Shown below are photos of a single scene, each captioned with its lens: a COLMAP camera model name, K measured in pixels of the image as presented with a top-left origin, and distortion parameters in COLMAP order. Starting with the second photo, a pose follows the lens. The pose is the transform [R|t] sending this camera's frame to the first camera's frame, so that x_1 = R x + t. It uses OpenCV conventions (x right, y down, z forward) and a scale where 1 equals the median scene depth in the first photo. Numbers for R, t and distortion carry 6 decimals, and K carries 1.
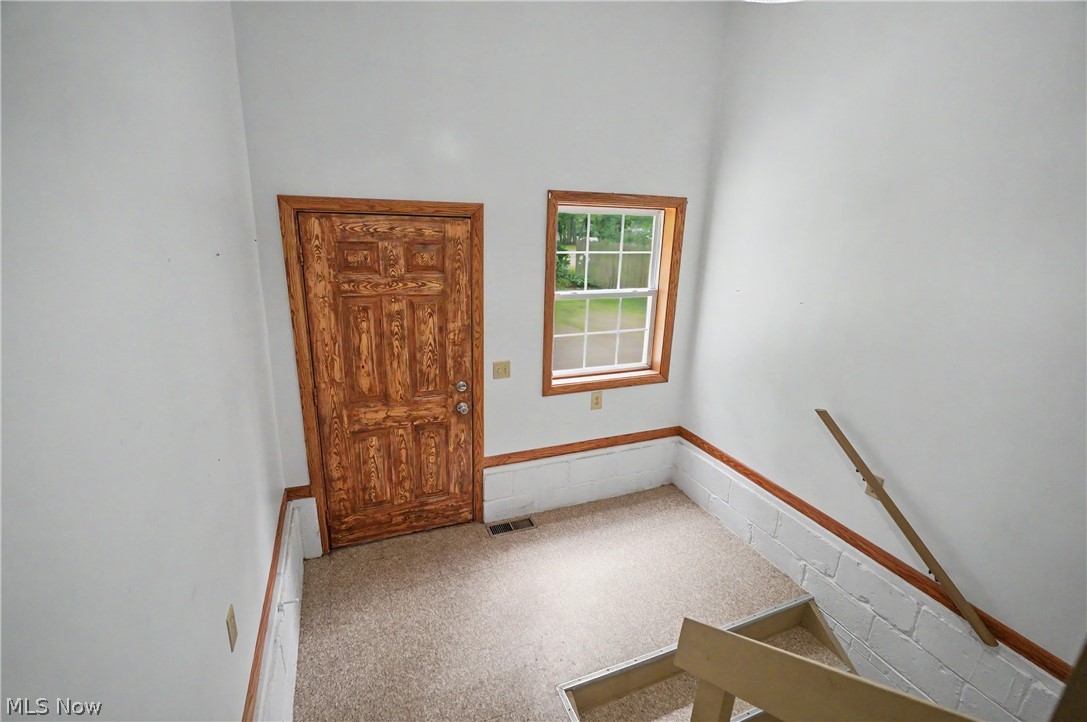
lens RADIAL K [[504.8, 0, 543.5], [0, 504.8, 361.0], [0, 0, 1]] dist [-0.002716, -0.000465]
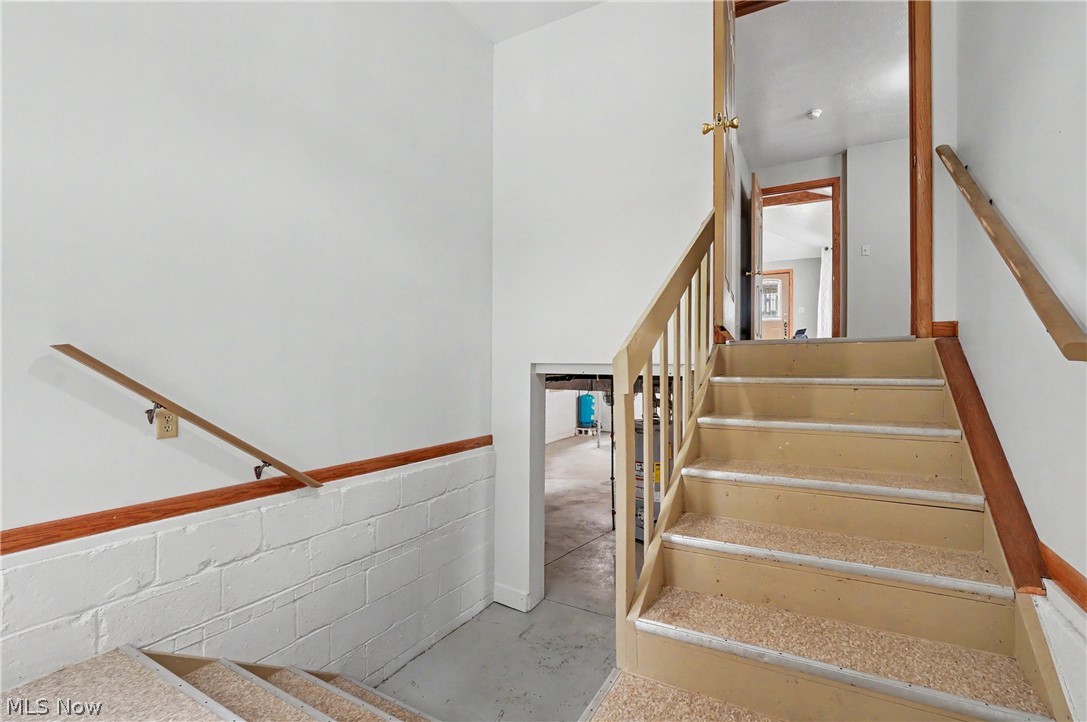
lens RADIAL K [[483.7, 0, 543.5], [0, 483.7, 361.0], [0, 0, 1]] dist [0.000232, -0.000074]
pose [[-0.619428, -0.046142, 0.783696, -0.254324], [0.181461, 0.962822, 0.200115, 0.107810], [-0.763793, 0.266167, -0.588026, 0.911920]]
